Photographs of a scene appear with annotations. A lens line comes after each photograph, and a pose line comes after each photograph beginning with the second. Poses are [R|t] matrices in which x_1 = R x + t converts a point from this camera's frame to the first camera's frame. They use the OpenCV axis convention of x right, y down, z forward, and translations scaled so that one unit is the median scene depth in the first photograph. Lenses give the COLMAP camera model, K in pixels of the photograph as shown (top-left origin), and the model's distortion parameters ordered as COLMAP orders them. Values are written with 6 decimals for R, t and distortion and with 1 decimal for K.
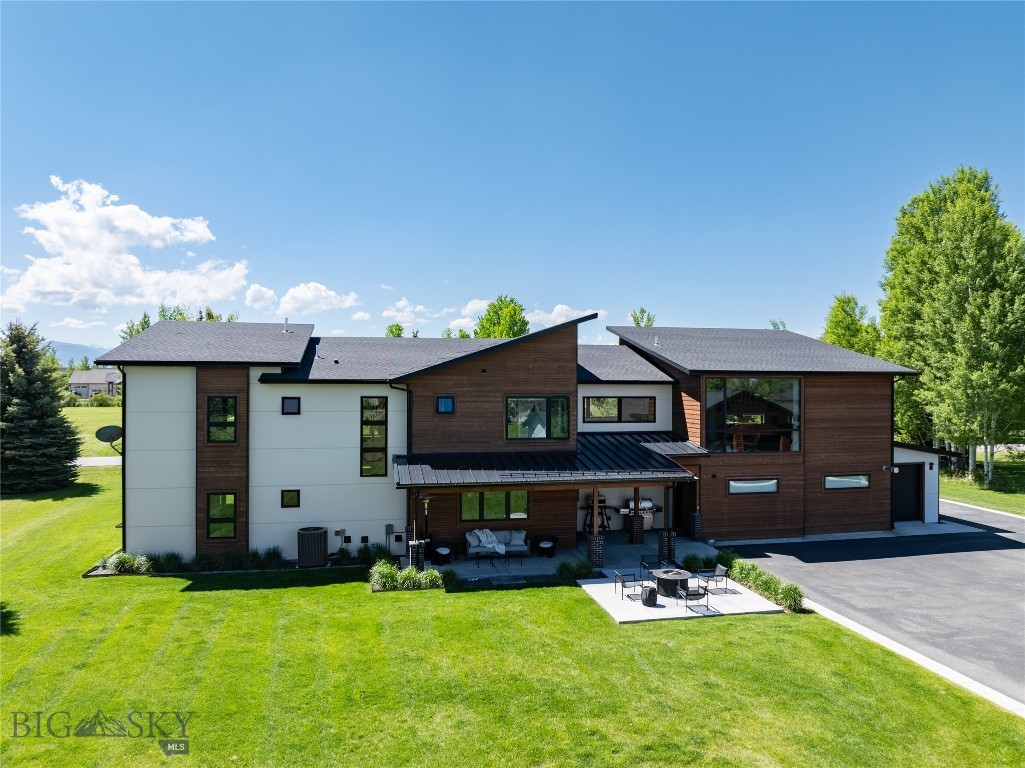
lens RADIAL K [[721.6, 0, 519.8], [0, 721.6, 385.5], [0, 0, 1]] dist [-0.043871, 0.008380]
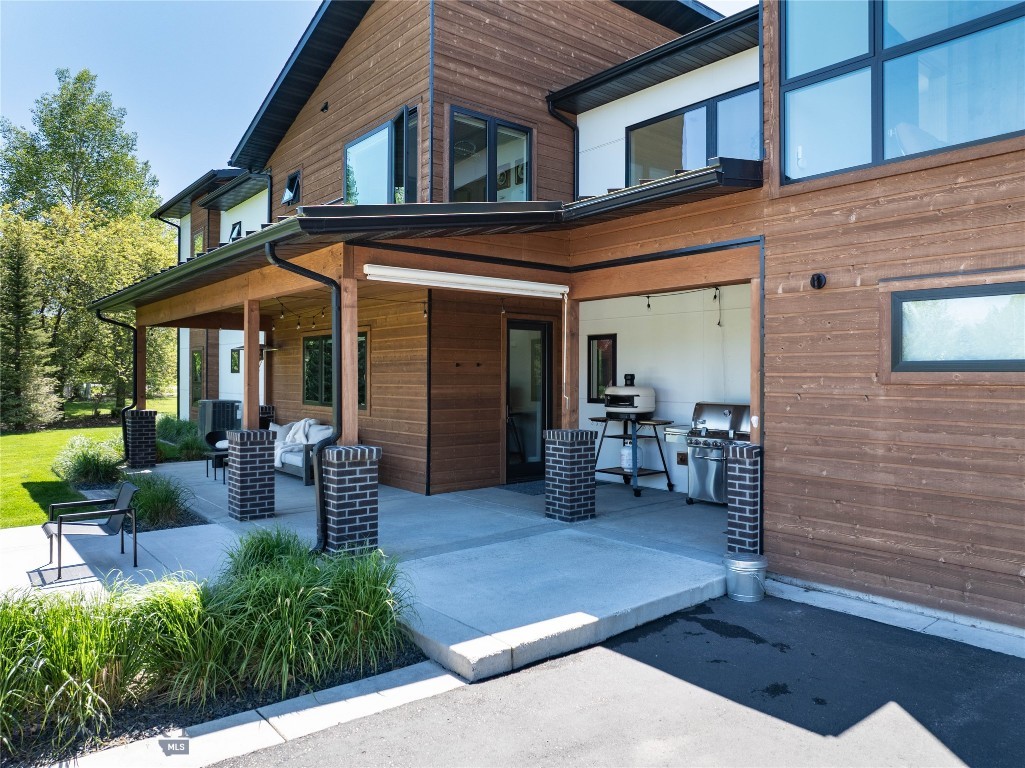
lens RADIAL K [[721.6, 0, 517.9], [0, 721.6, 386.7], [0, 0, 1]] dist [-0.043871, 0.008380]
pose [[0.458874, 0.012123, -0.888419, 0.466035], [-0.003404, 0.999924, 0.011887, 0.172203], [0.888495, -0.002431, 0.458880, 0.908191]]
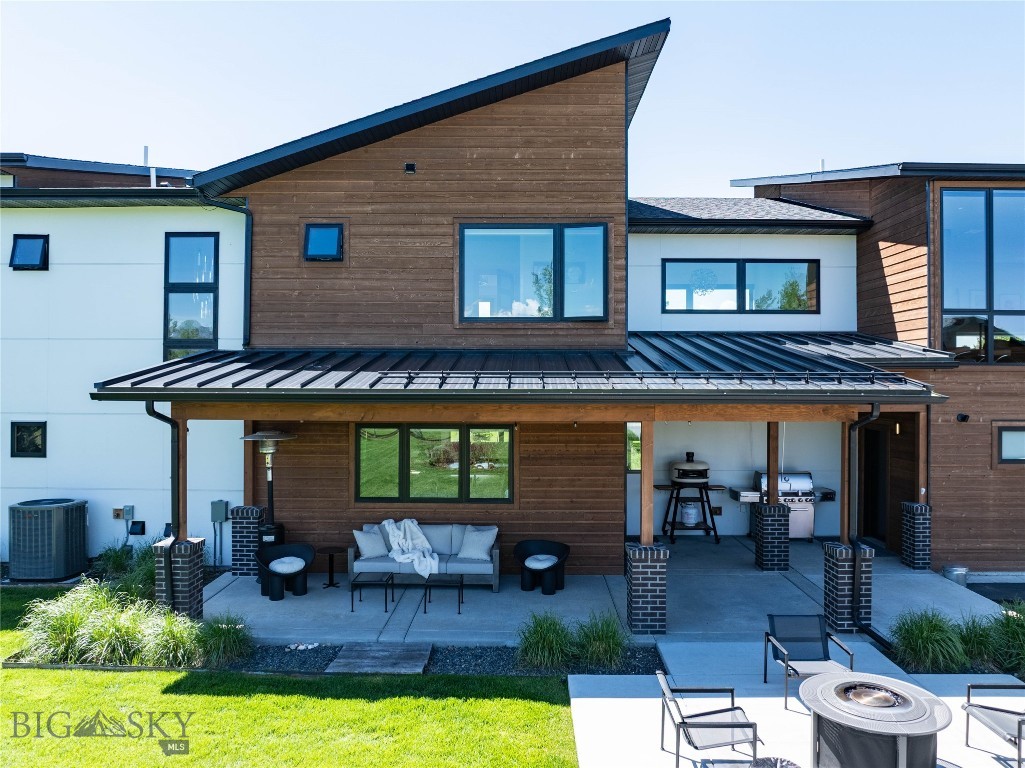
lens RADIAL K [[721.6, 0, 518.0], [0, 721.6, 381.4], [0, 0, 1]] dist [-0.043871, 0.008380]
pose [[0.975613, -0.000040, -0.219499, 0.116543], [-0.000653, 0.999995, -0.003086, 0.117079], [0.219498, 0.003154, 0.975608, 0.589030]]
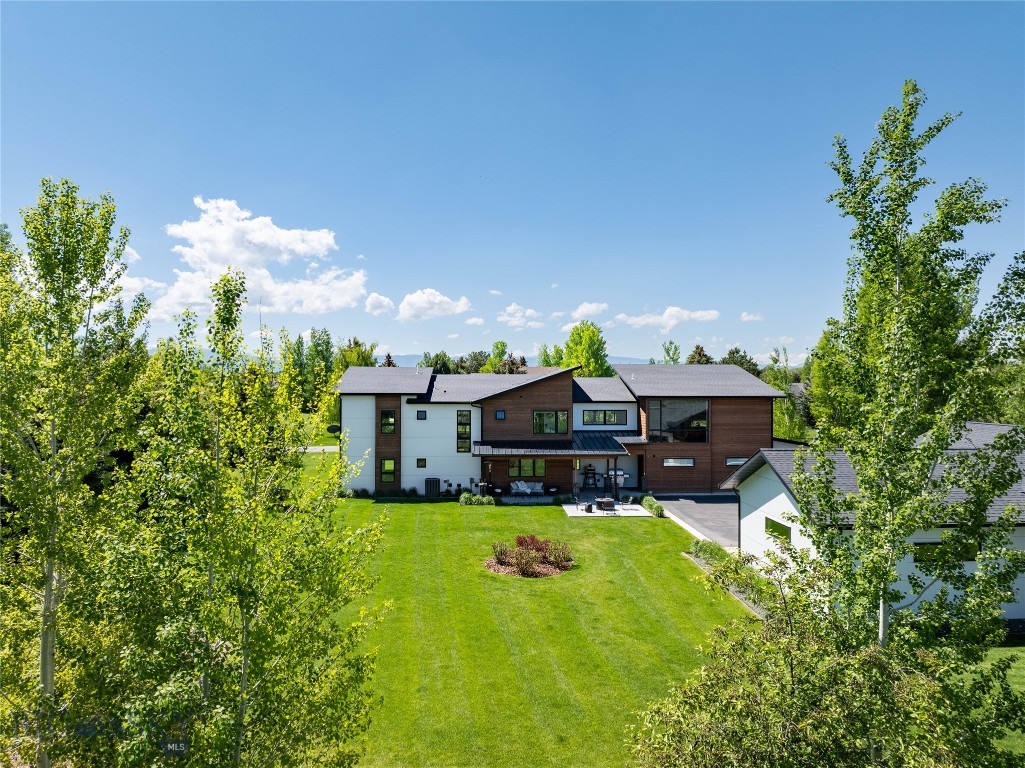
lens RADIAL K [[721.6, 0, 515.4], [0, 721.6, 382.9], [0, 0, 1]] dist [-0.043871, 0.008380]
pose [[0.987452, -0.001867, -0.157910, 0.237202], [0.000725, 0.999973, -0.007285, -0.043906], [0.157919, 0.007079, 0.987427, -0.874771]]
